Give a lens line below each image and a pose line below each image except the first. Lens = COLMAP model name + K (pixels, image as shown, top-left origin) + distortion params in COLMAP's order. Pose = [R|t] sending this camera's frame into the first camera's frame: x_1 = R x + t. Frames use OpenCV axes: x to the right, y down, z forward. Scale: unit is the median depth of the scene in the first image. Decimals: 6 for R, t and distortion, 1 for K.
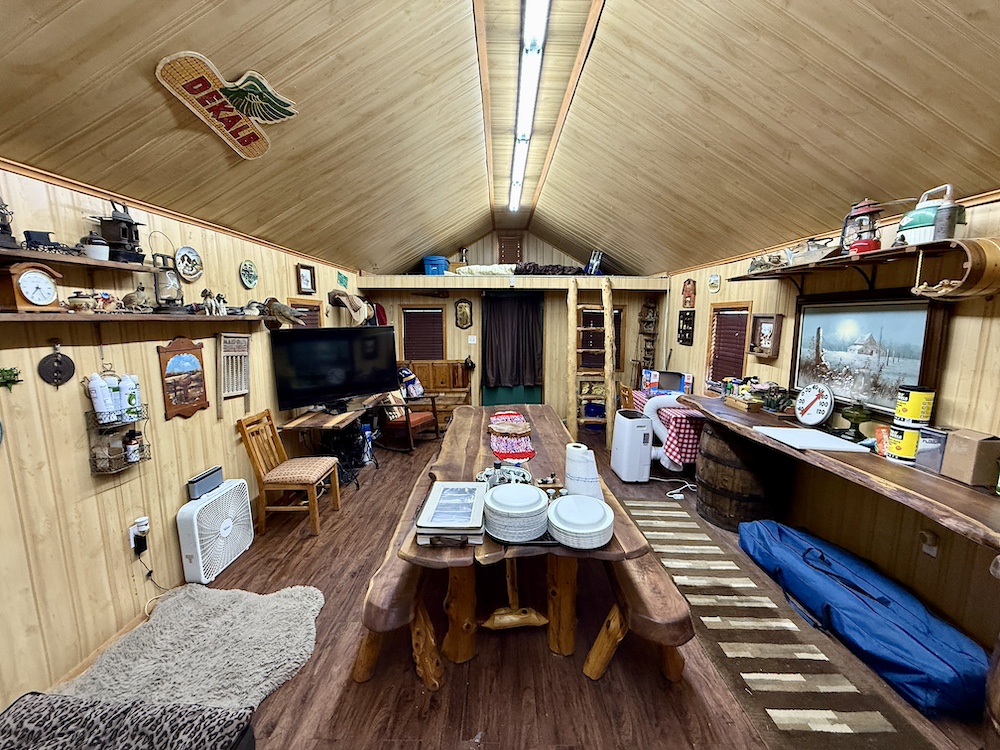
lens RADIAL K [[392.6, 0, 499.0], [0, 392.6, 374.2], [0, 0, 1]] dist [0.003113, 0.000454]
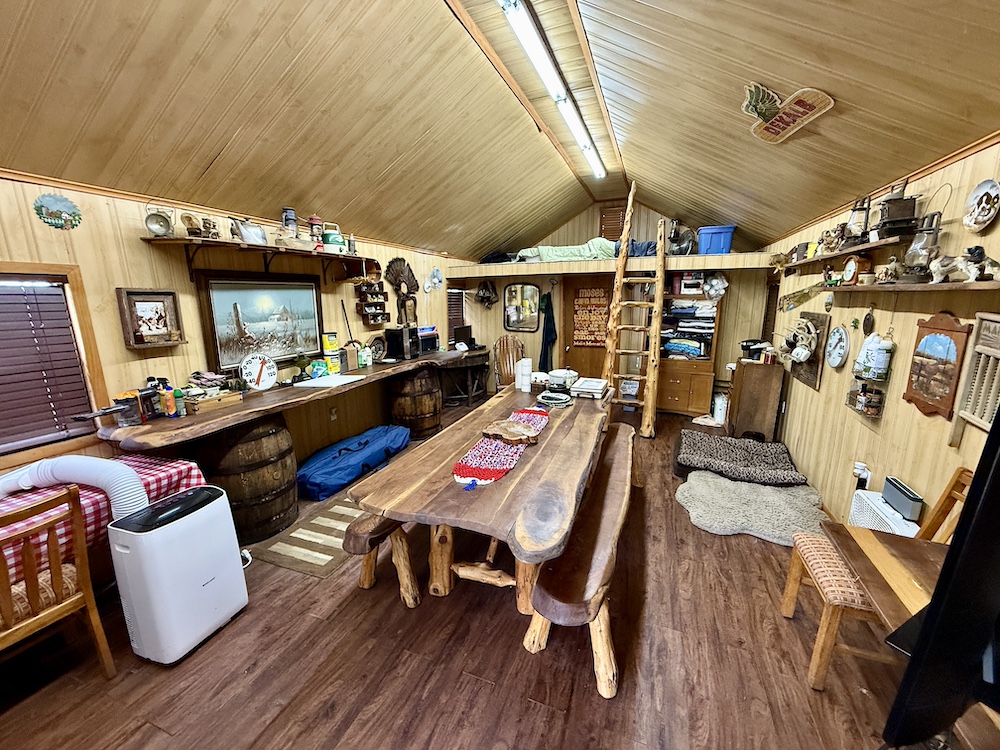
lens RADIAL K [[392.6, 0, 501.4], [0, 392.6, 375.0], [0, 0, 1]] dist [0.003113, 0.000454]
pose [[-0.931830, -0.066499, 0.356750, -0.254069], [0.059590, 0.941683, 0.331183, -0.260724], [-0.357968, 0.329865, -0.873526, 1.846727]]
